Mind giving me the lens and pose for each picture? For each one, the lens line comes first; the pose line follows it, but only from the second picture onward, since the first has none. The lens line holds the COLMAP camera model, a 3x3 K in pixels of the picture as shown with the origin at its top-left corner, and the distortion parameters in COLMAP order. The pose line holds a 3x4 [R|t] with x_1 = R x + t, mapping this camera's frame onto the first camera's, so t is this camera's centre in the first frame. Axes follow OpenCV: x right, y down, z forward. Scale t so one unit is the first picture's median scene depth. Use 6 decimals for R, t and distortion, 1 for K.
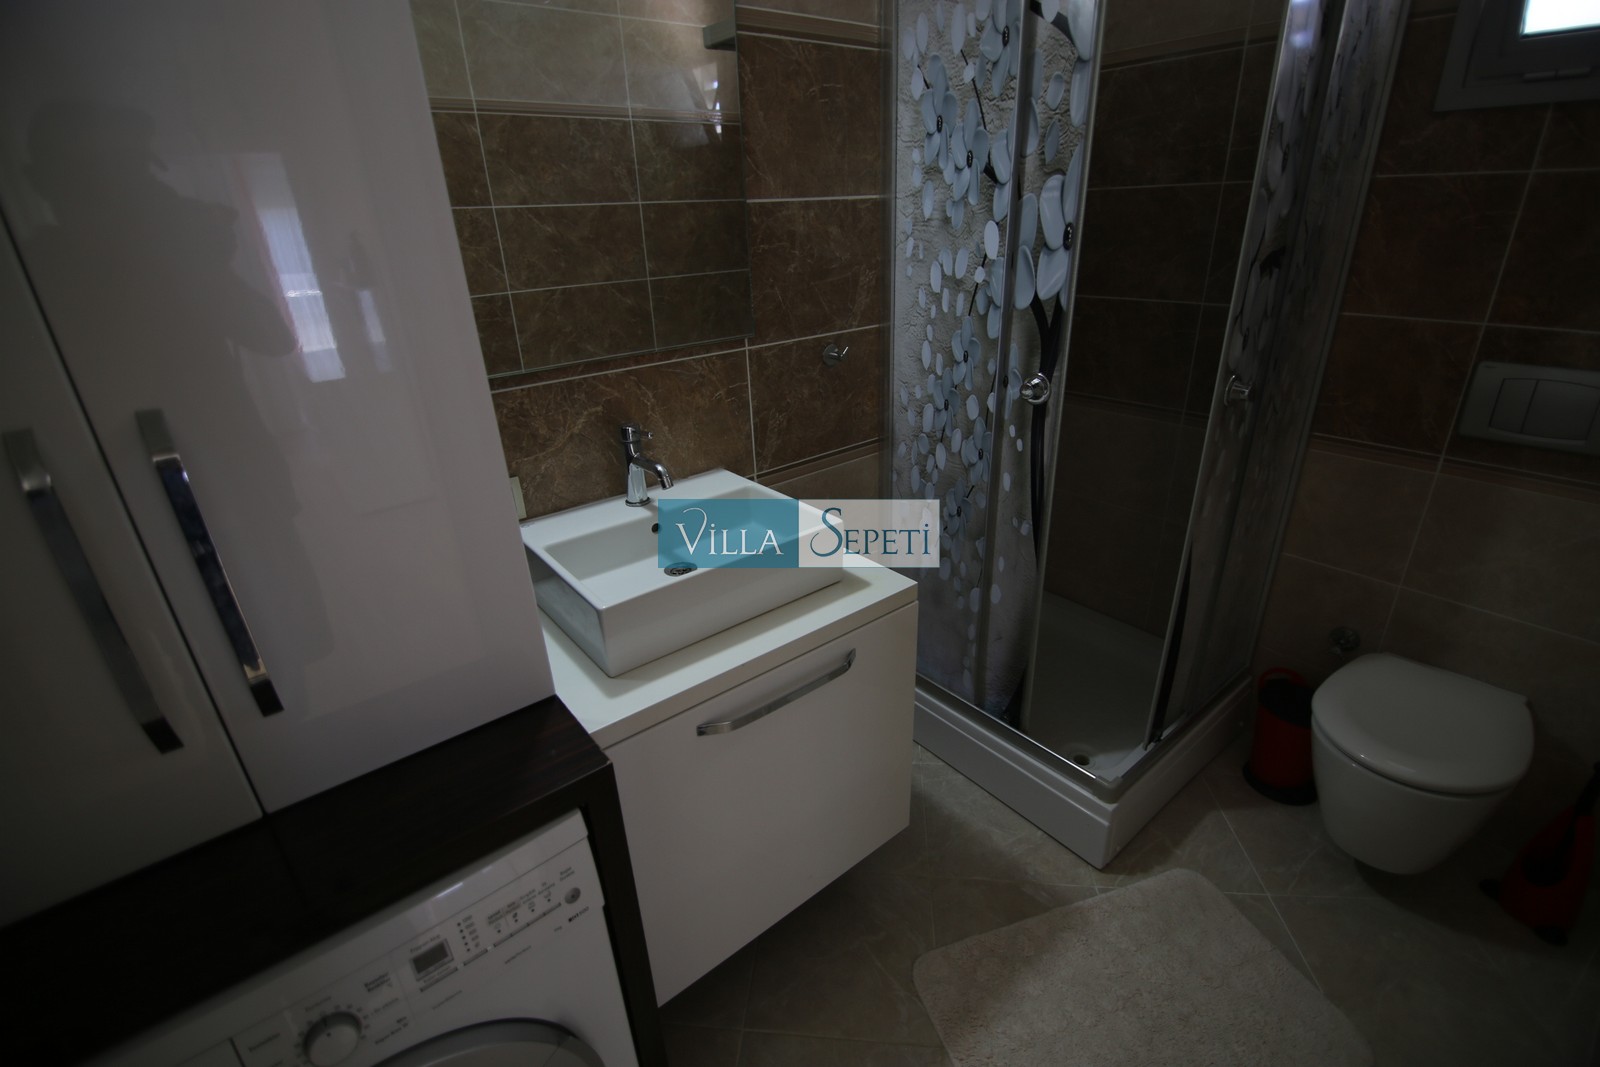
lens RADIAL K [[714.5, 0, 796.8], [0, 714.5, 531.7], [0, 0, 1]] dist [-0.005872, -0.008476]
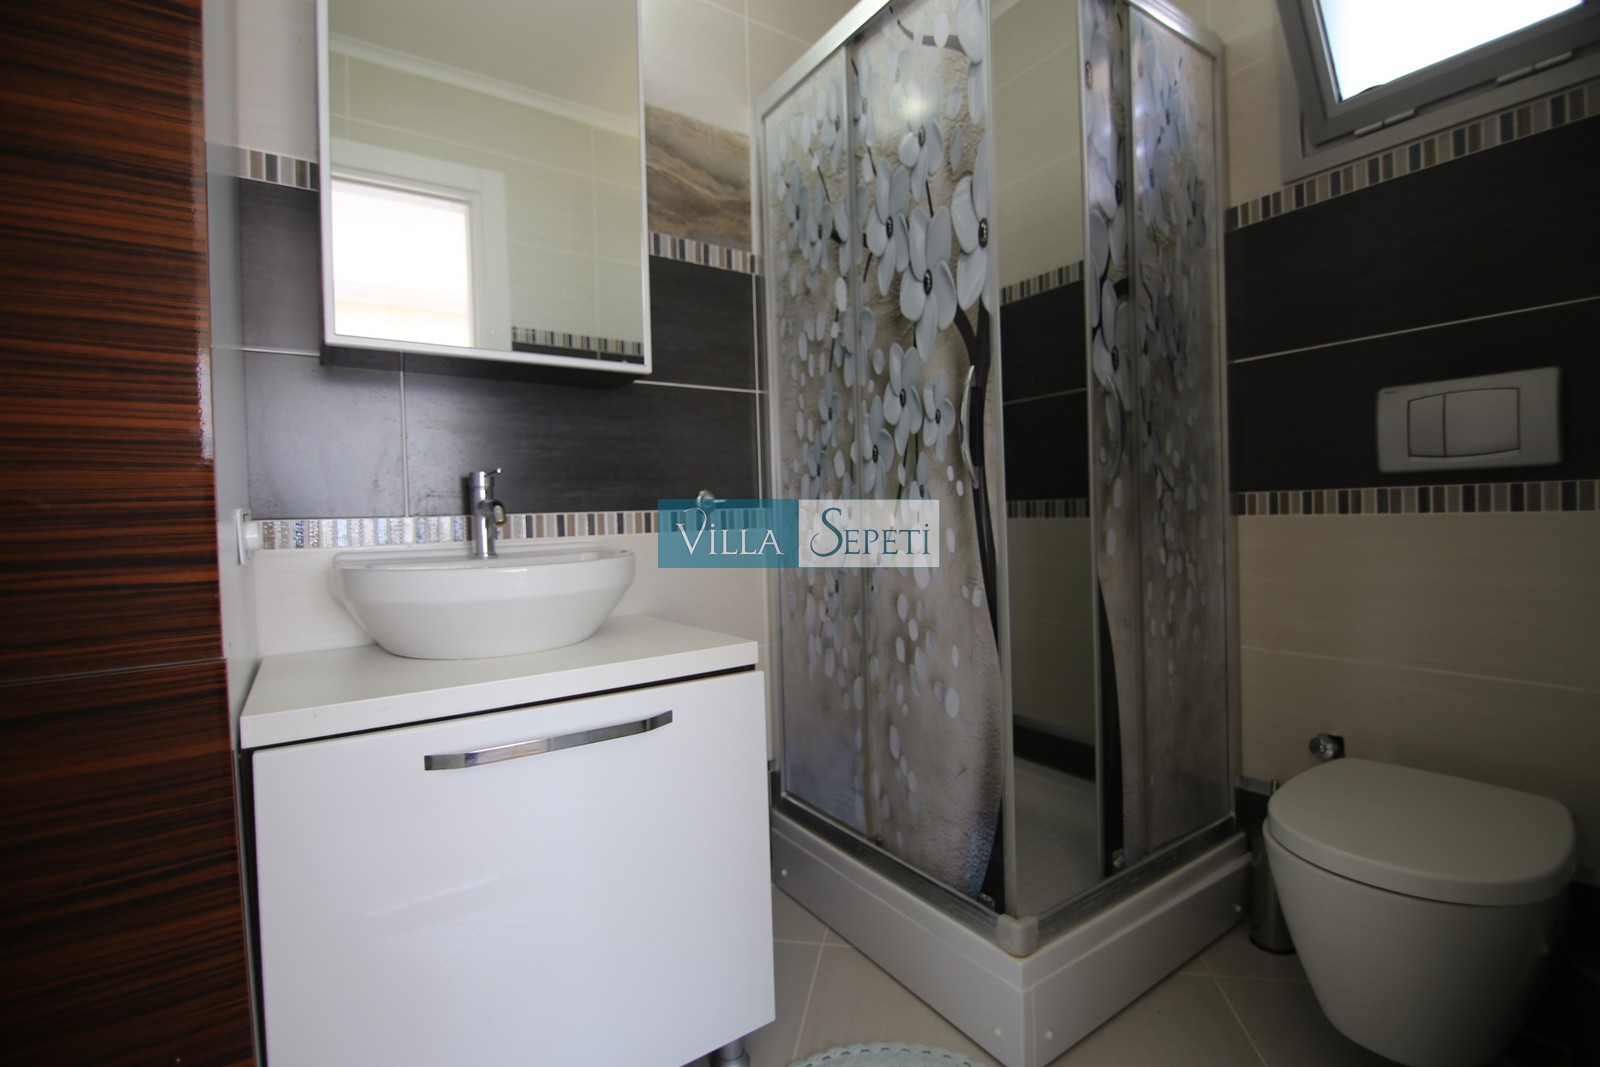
lens RADIAL K [[714.5, 0, 805.5], [0, 714.5, 528.7], [0, 0, 1]] dist [-0.005872, -0.008476]
pose [[0.997860, 0.011753, -0.064329, 0.277767], [-0.035393, 0.924253, -0.380137, 0.276560], [0.054988, 0.381600, 0.922690, 0.173520]]
